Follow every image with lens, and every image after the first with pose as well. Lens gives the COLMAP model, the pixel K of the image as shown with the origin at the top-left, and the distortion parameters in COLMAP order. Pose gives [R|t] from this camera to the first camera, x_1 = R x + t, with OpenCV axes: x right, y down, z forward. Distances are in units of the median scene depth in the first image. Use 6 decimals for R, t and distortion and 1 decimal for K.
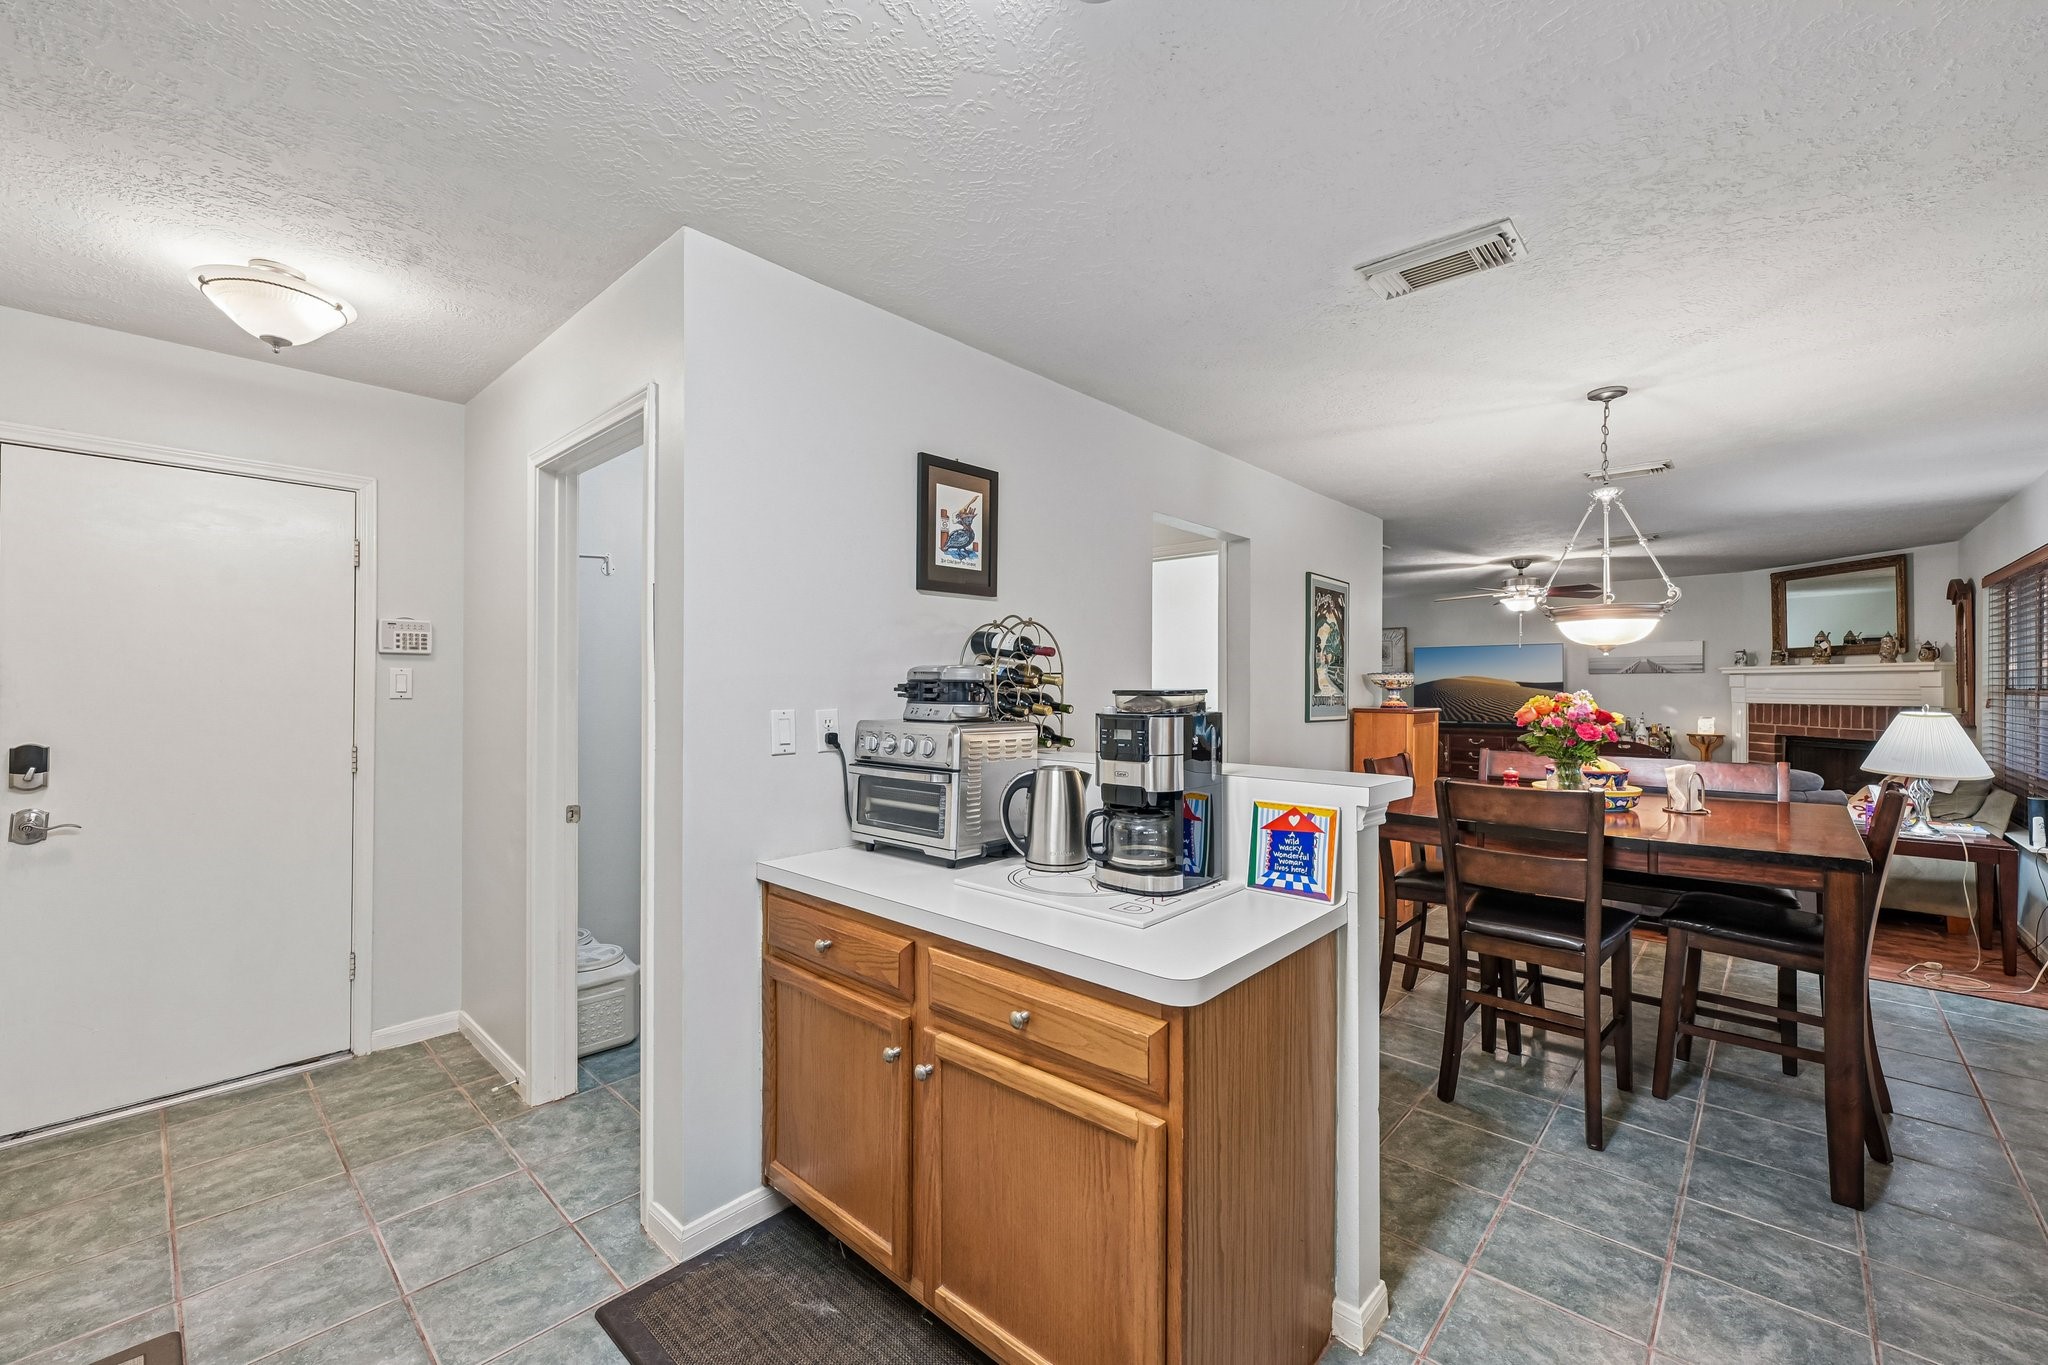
lens RADIAL K [[810.6, 0, 1018.3], [0, 810.6, 687.6], [0, 0, 1]] dist [-0.000910, -0.000478]
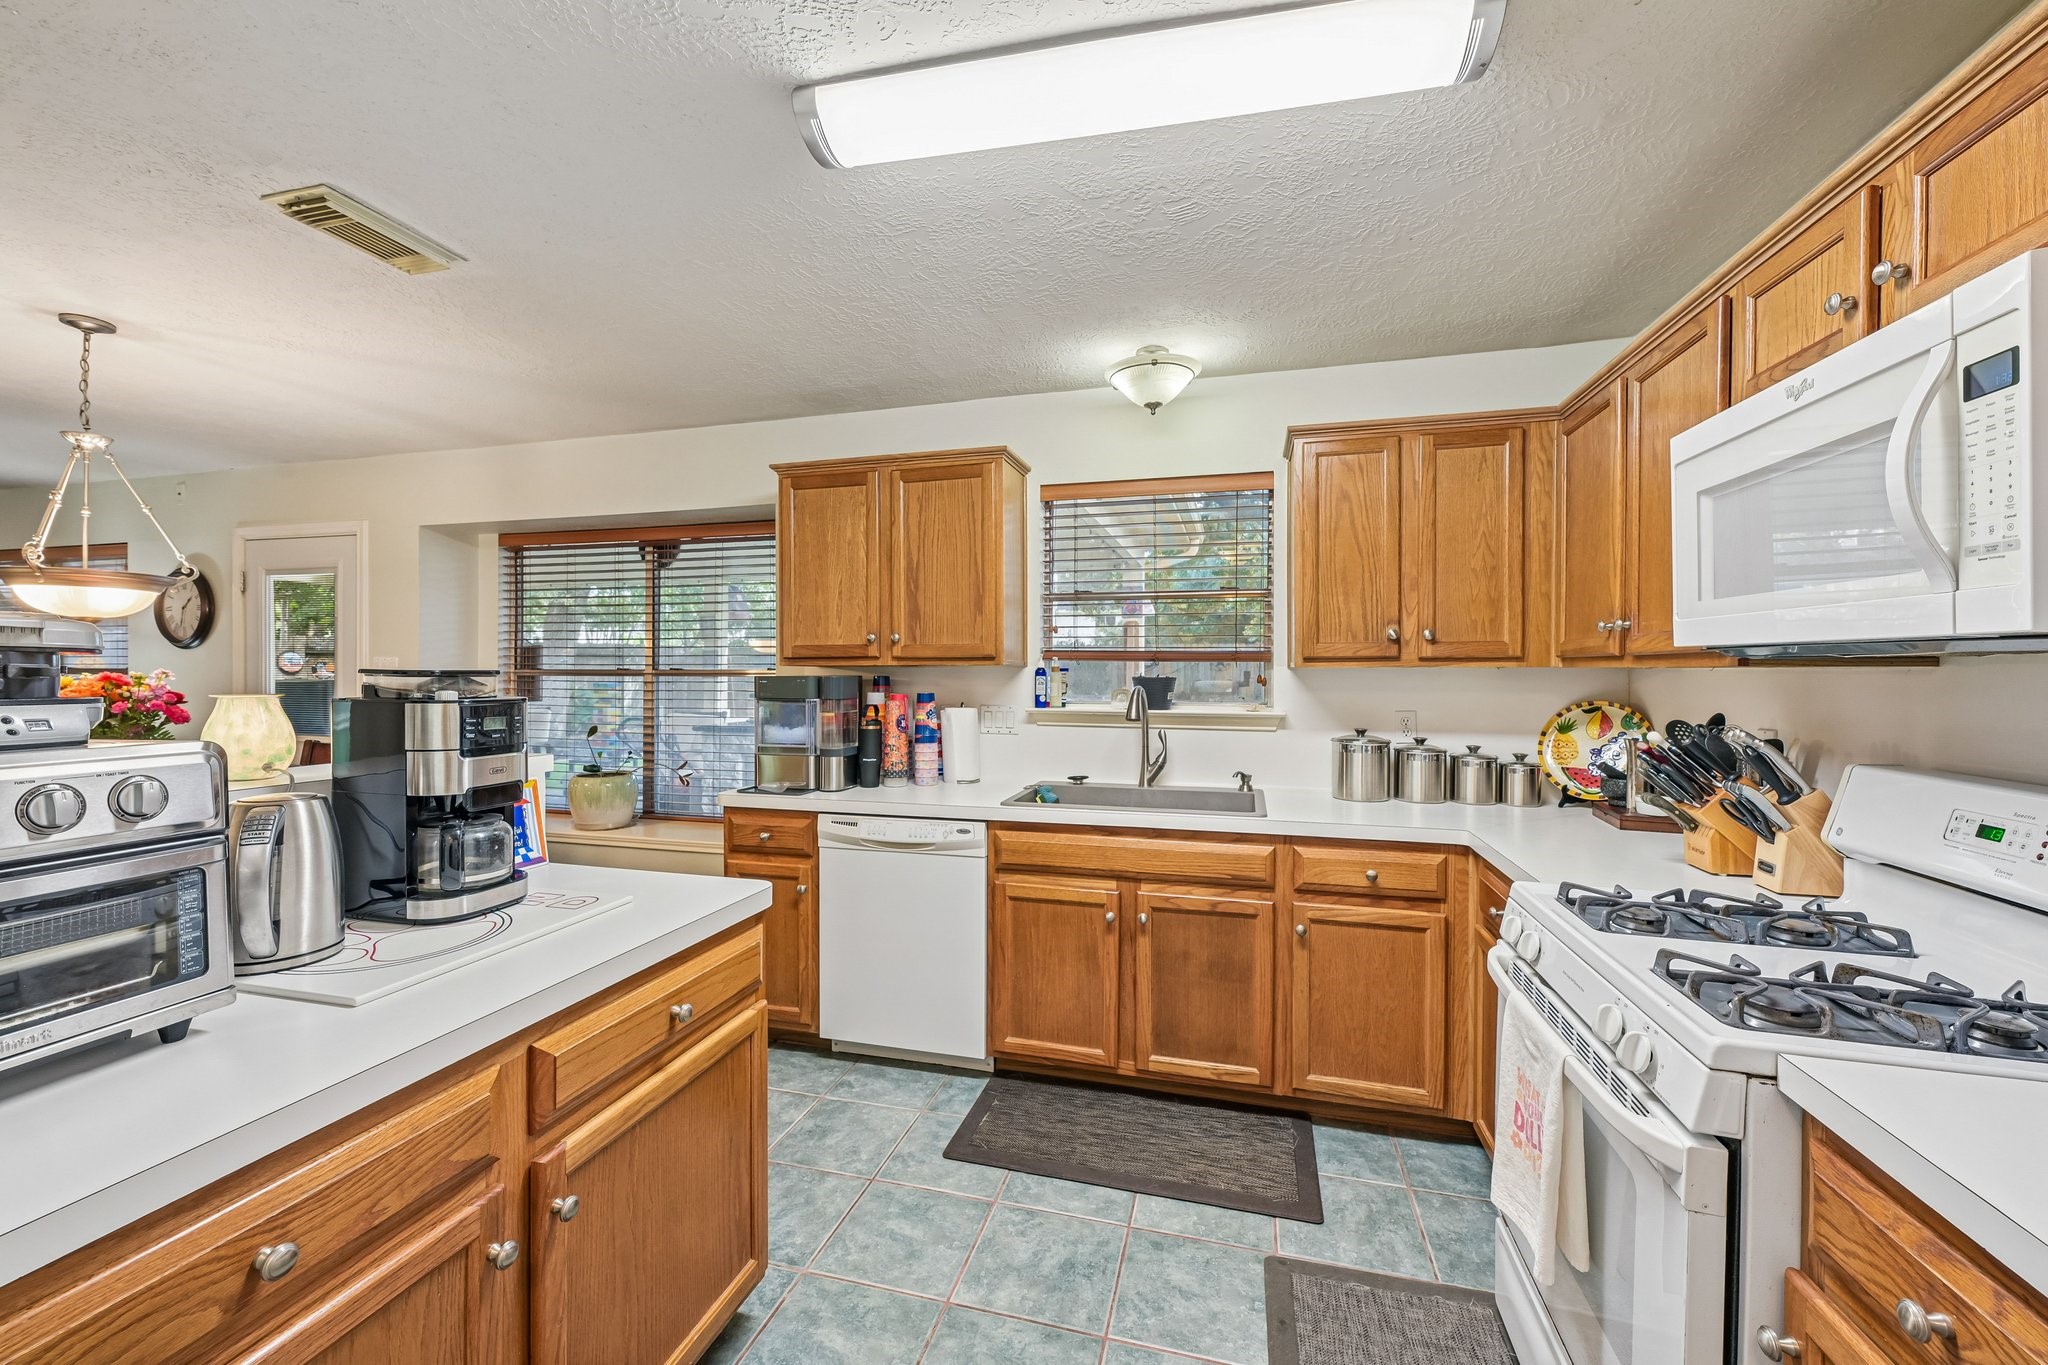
lens RADIAL K [[810.6, 0, 1021.9], [0, 810.6, 678.7], [0, 0, 1]] dist [-0.000910, -0.000478]
pose [[-0.464563, -0.010234, 0.885481, -0.220036], [-0.005447, 0.999947, 0.008699, 0.000270], [-0.885523, -0.000781, -0.464594, 0.231357]]
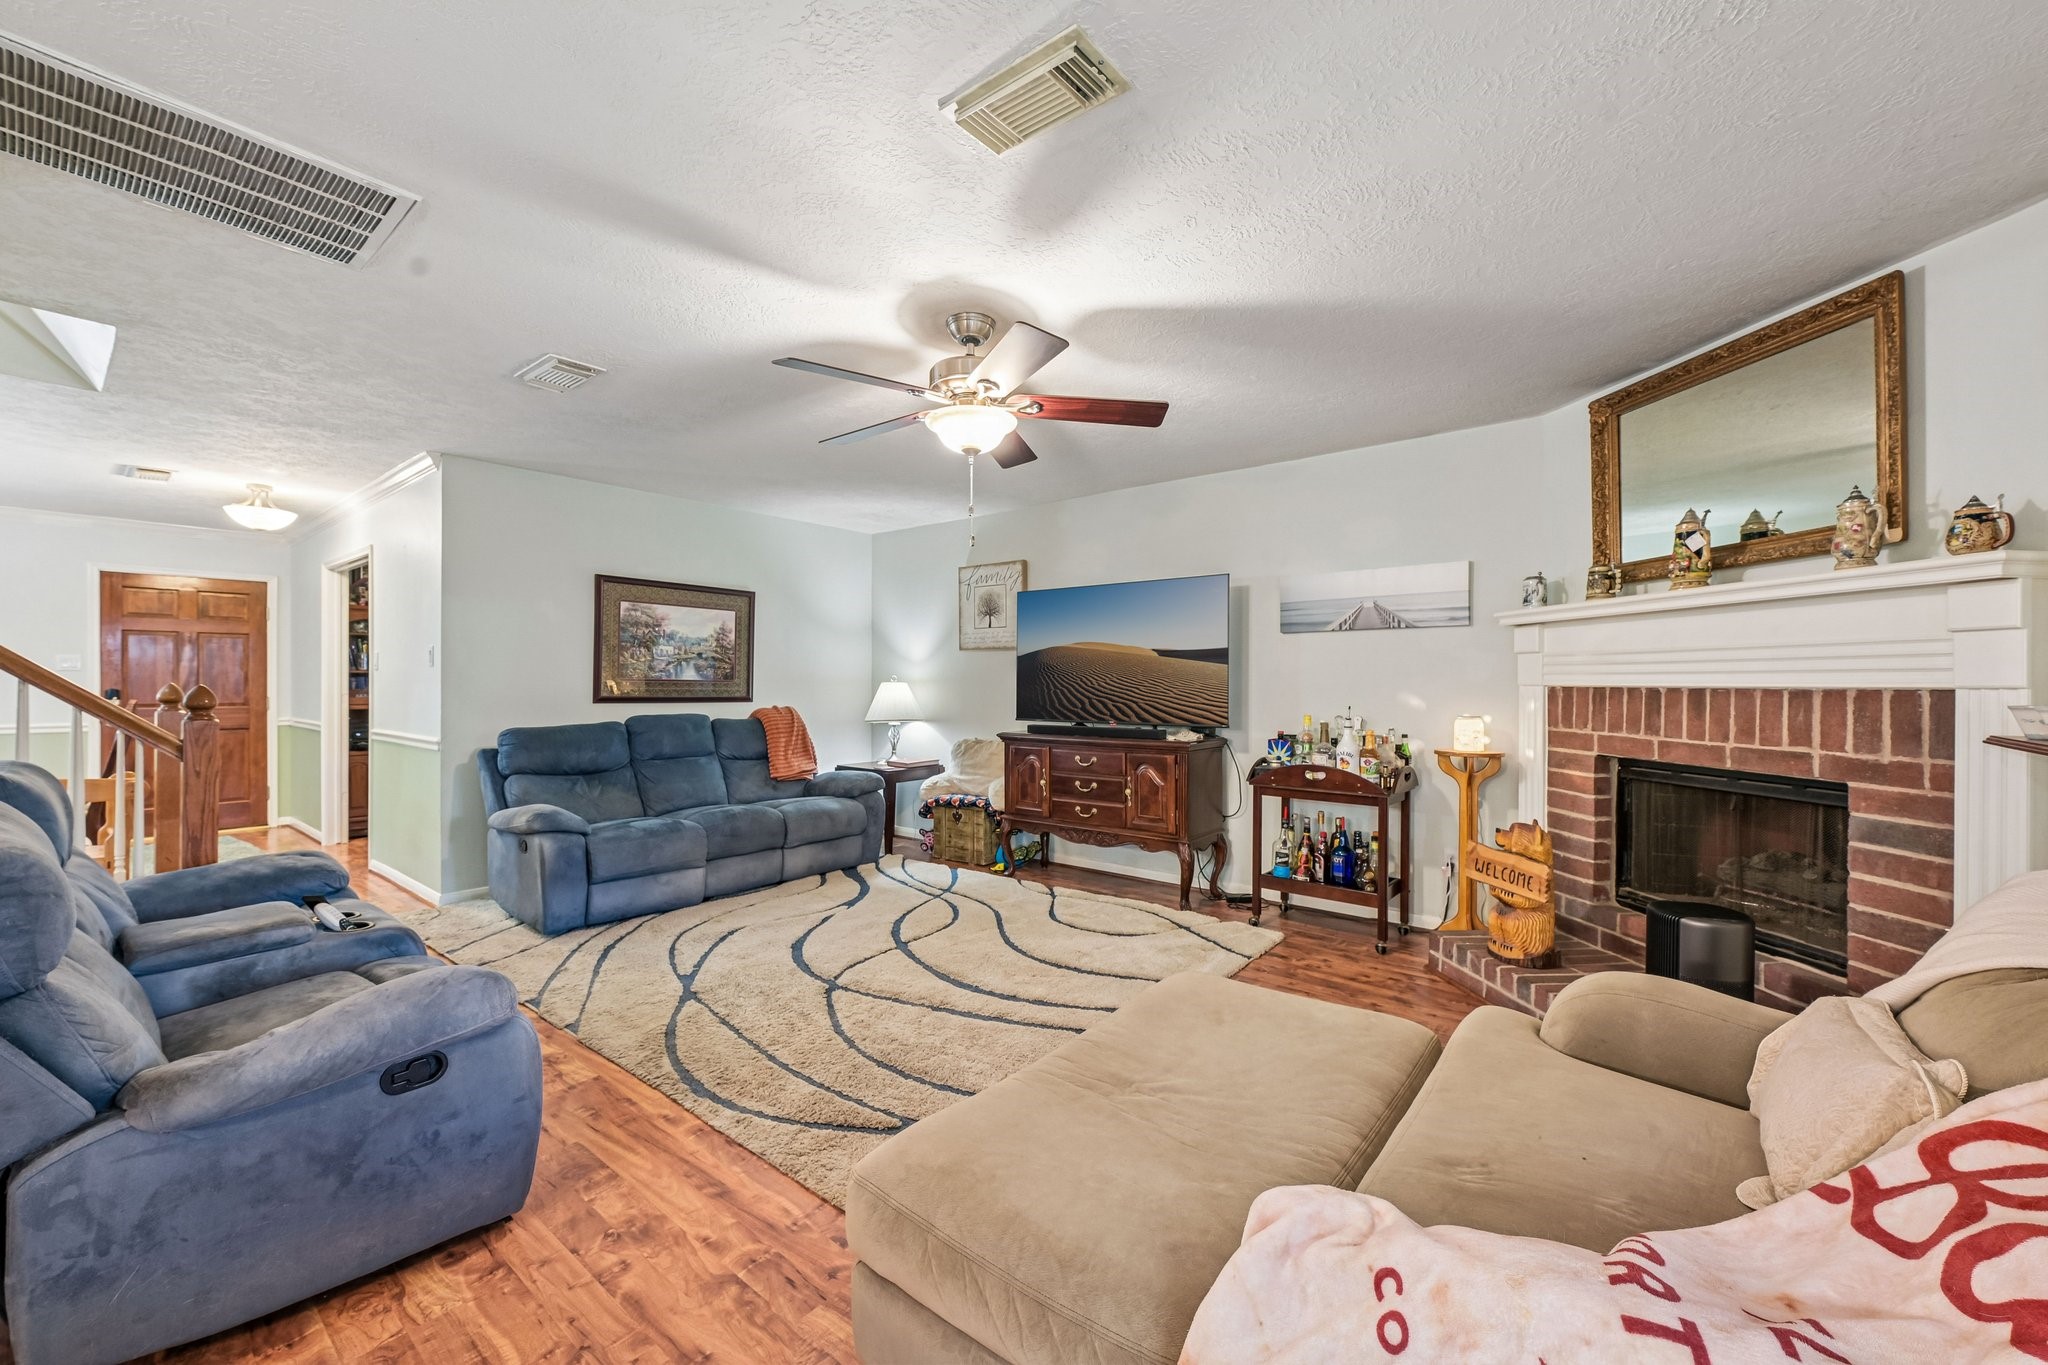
lens RADIAL K [[810.6, 0, 1010.1], [0, 810.6, 683.2], [0, 0, 1]] dist [-0.000910, -0.000478]
pose [[0.997197, -0.000199, 0.074819, 0.619976], [0.000094, 0.999999, 0.001397, 0.018732], [-0.074819, -0.001387, 0.997196, 0.618177]]
